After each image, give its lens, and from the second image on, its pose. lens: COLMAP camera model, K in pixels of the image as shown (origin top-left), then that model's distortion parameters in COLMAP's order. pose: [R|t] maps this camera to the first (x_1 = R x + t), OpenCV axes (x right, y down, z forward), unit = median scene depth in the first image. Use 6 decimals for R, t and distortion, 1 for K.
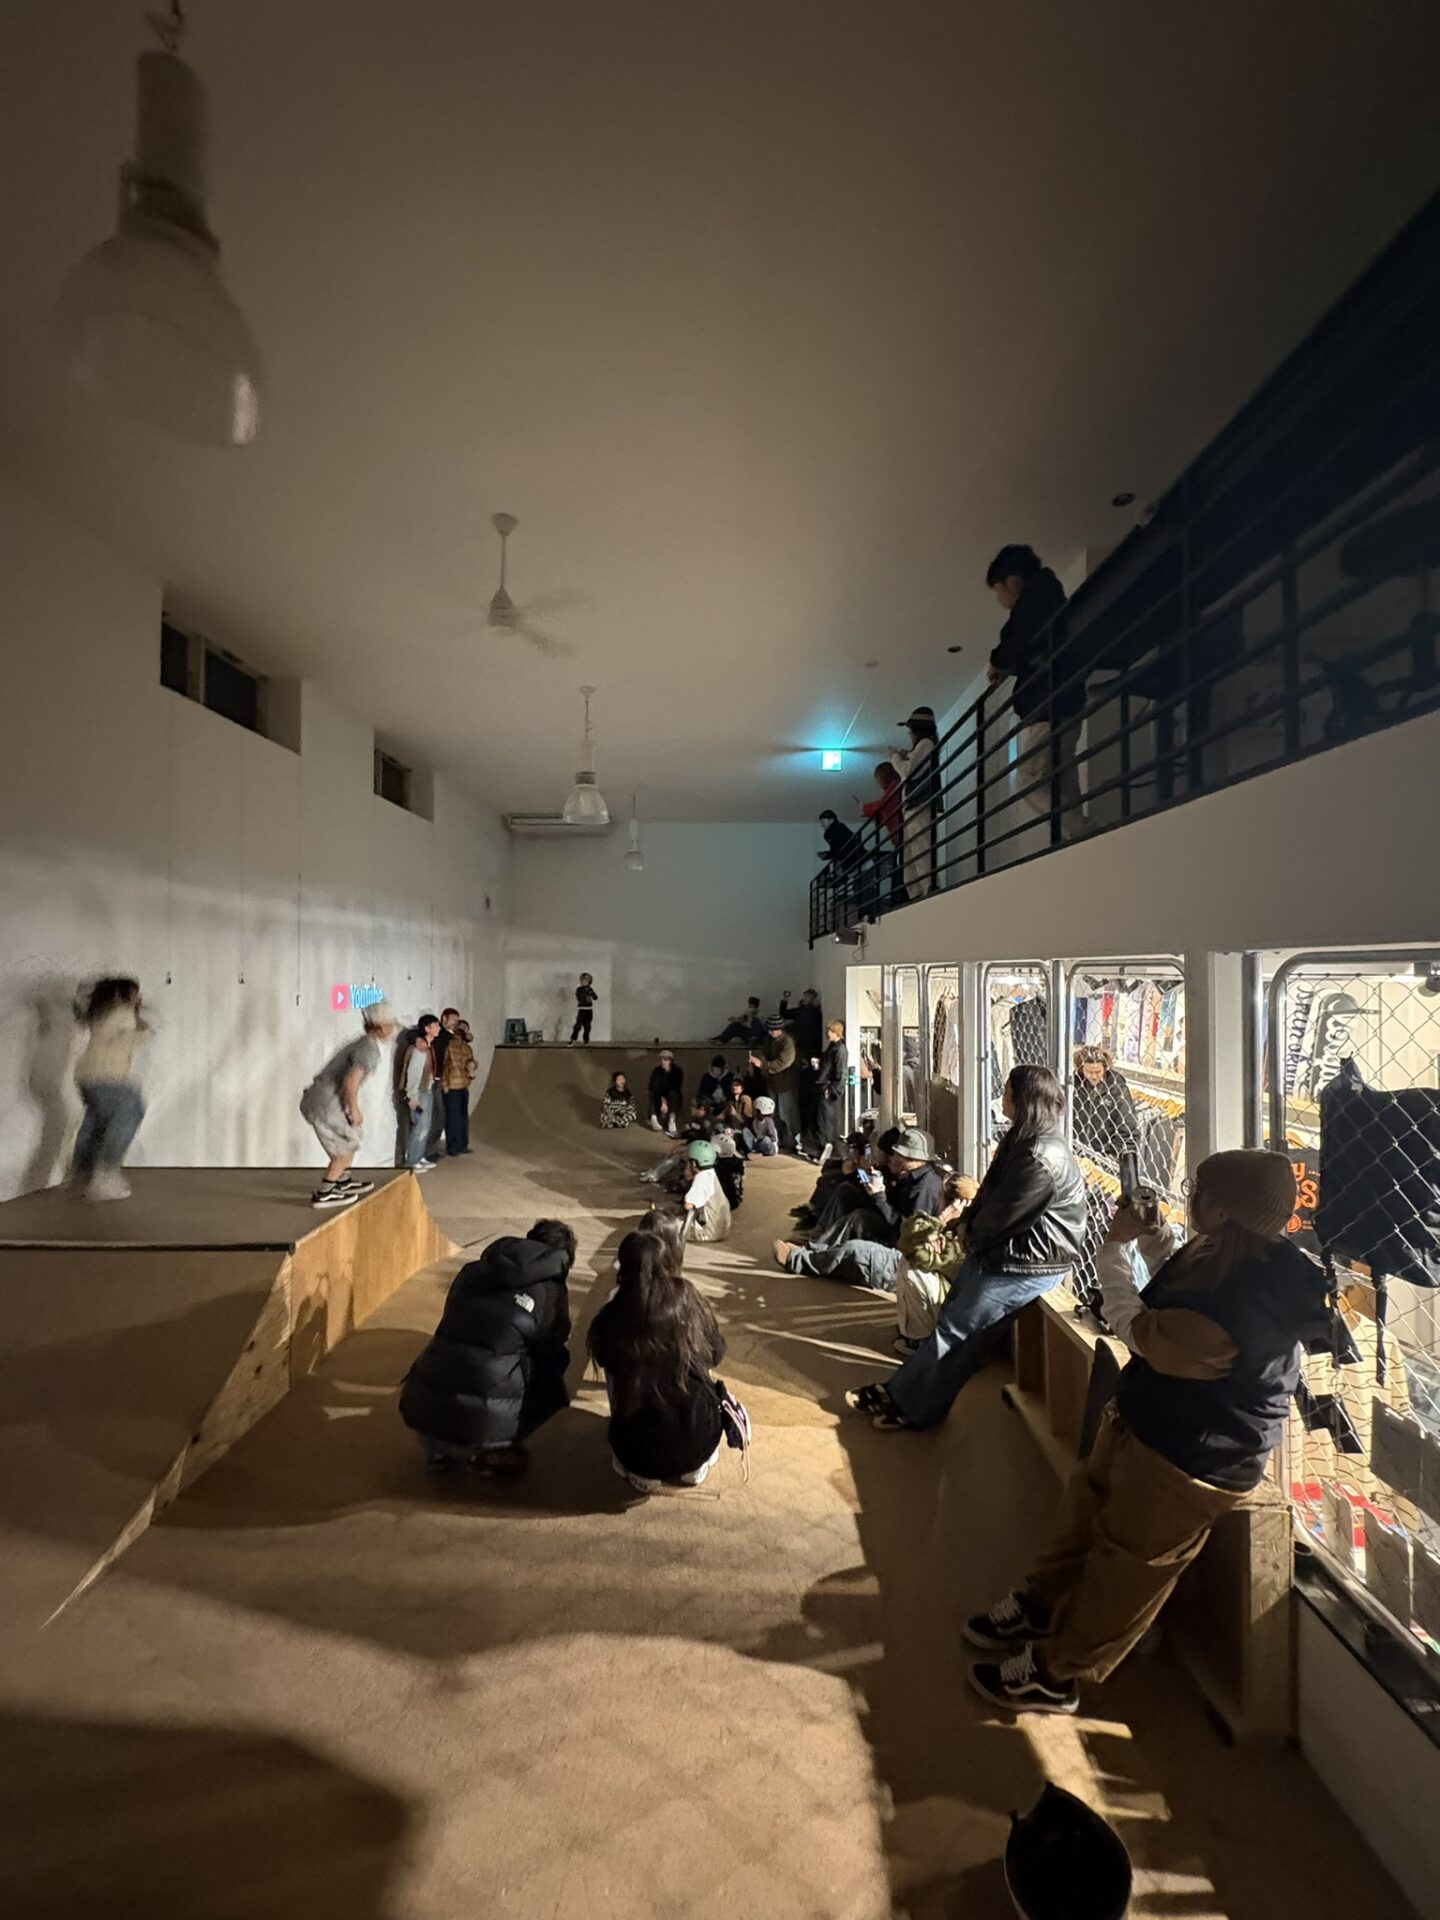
lens RADIAL K [[767.7, 0, 721.2], [0, 767.7, 955.7], [0, 0, 1]] dist [-0.003394, 0.000282]
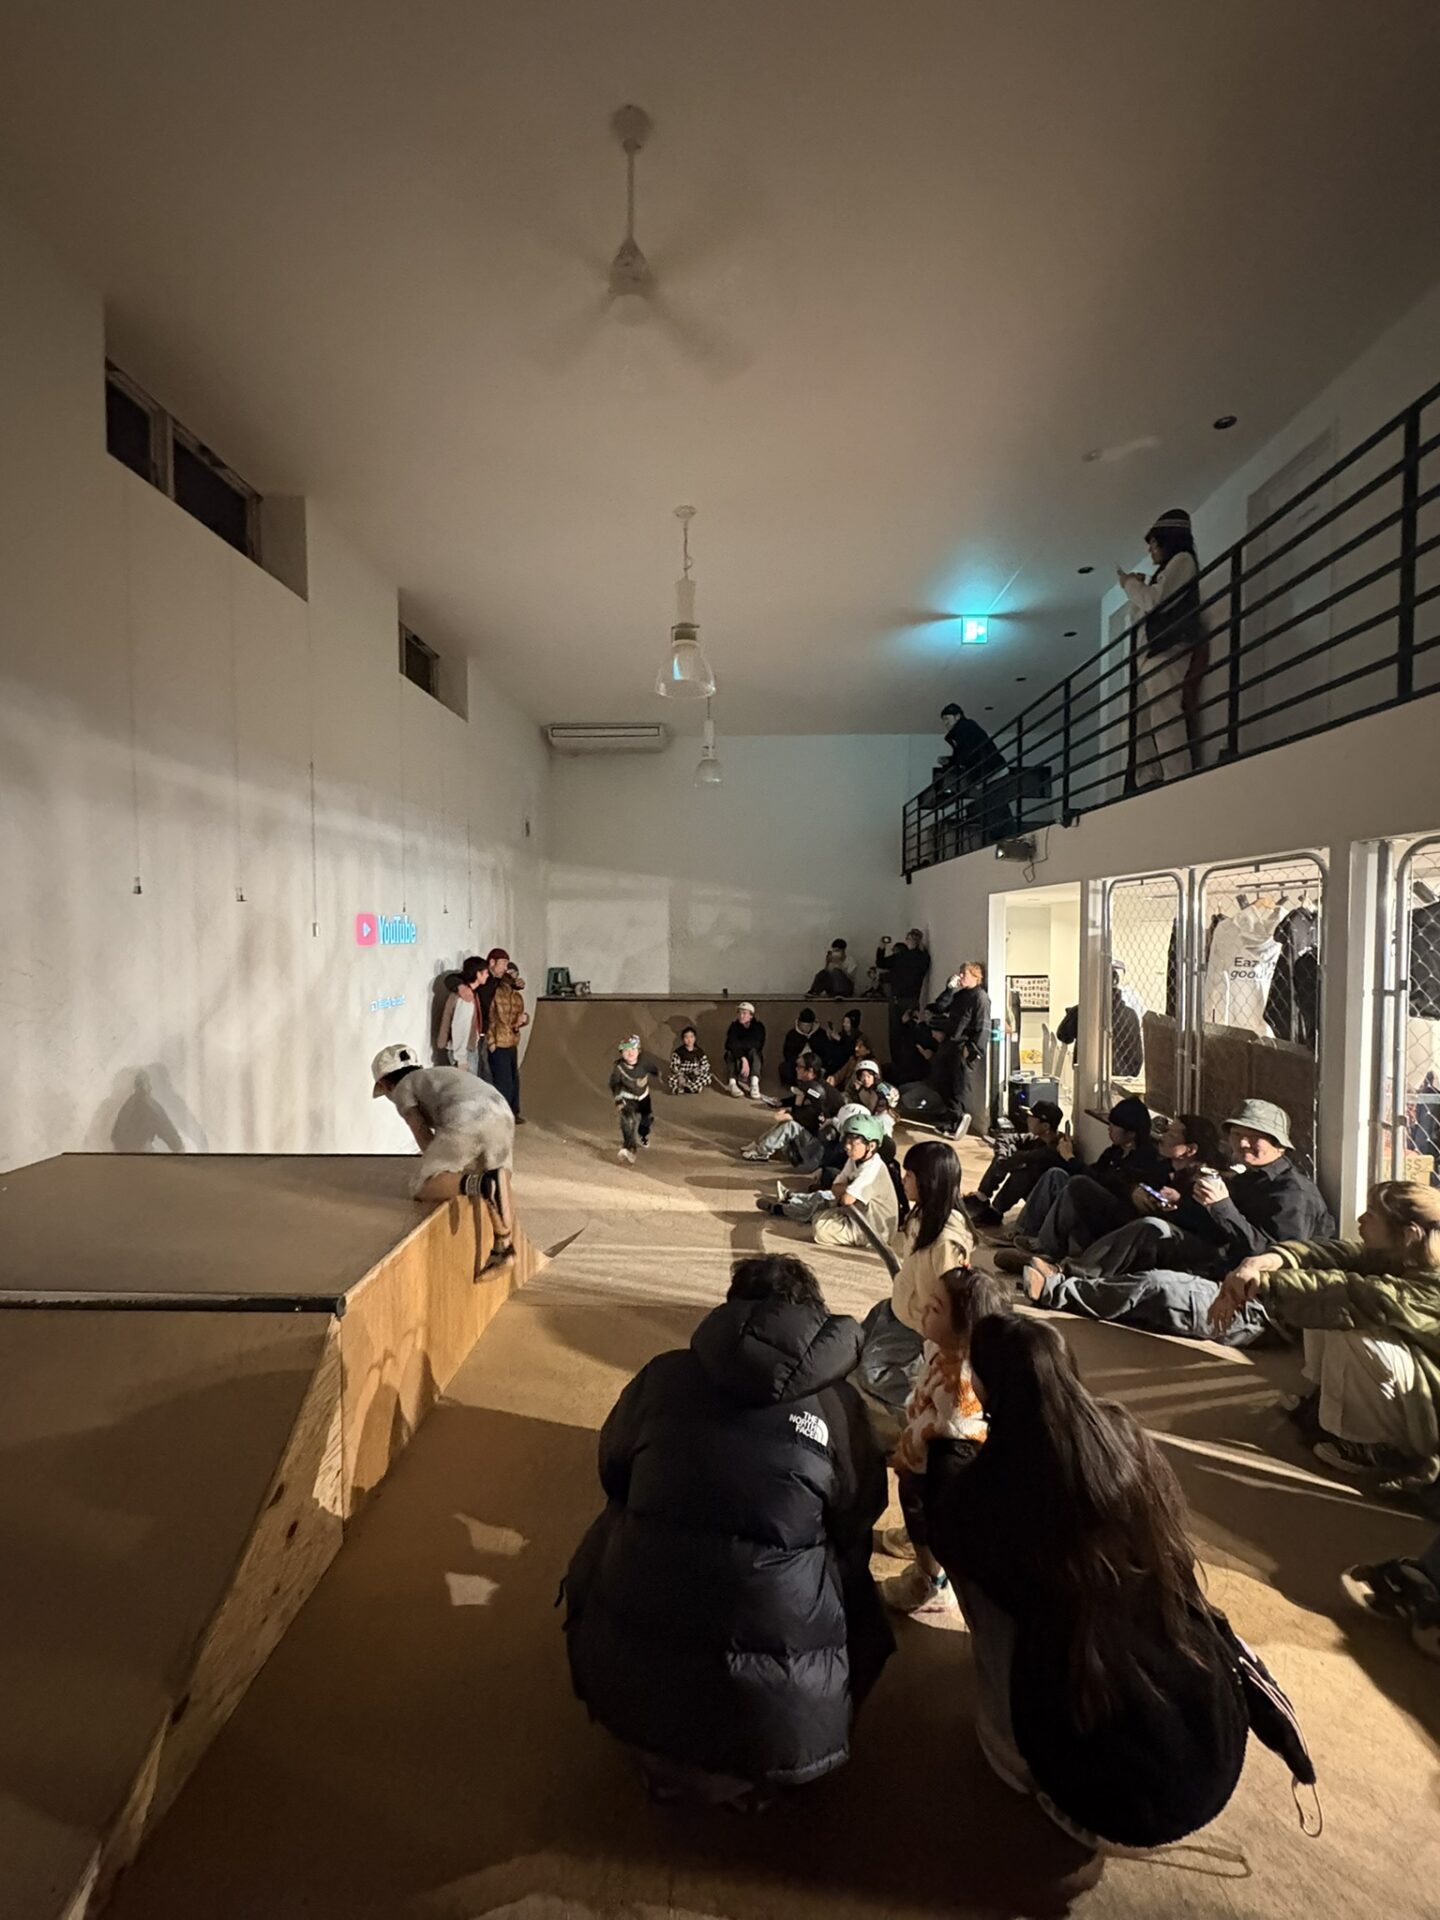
lens RADIAL K [[800.7, 0, 718.5], [0, 800.7, 958.6], [0, 0, 1]] dist [0.000370, -0.001239]
pose [[0.999730, -0.002081, -0.023129, -0.122124], [0.003374, 0.998426, 0.055992, 0.040569], [0.022976, -0.056055, 0.998163, 0.196432]]
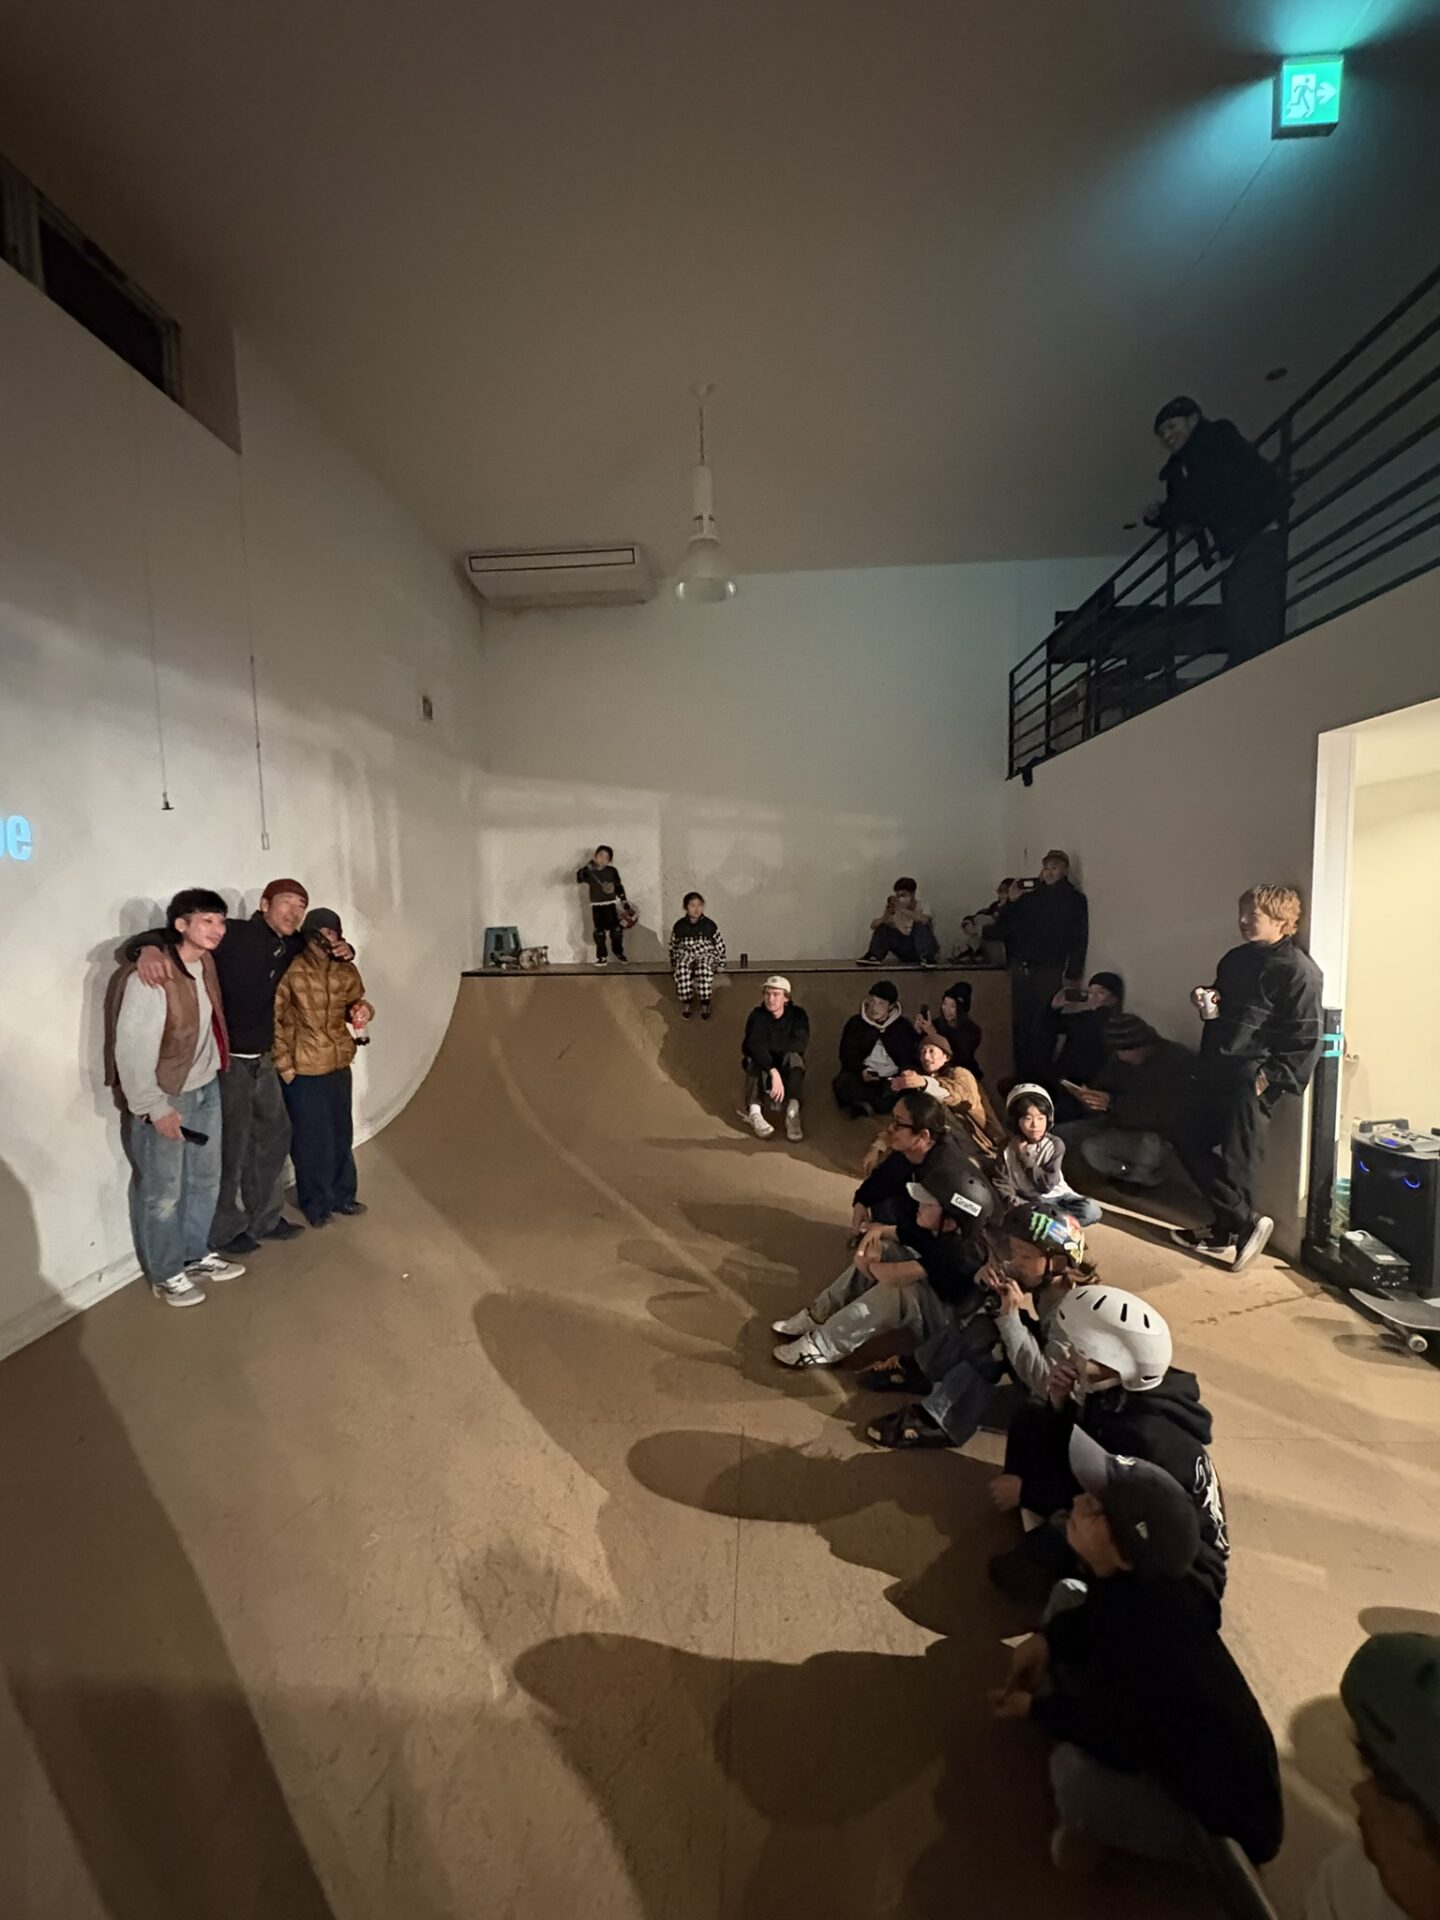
lens RADIAL K [[767.7, 0, 714.7], [0, 767.7, 960.9], [0, 0, 1]] dist [-0.003394, 0.000282]
pose [[0.997820, -0.017452, -0.063642, -0.119687], [0.023785, 0.994687, 0.100156, 0.094456], [0.061556, -0.101451, 0.992934, 0.753870]]
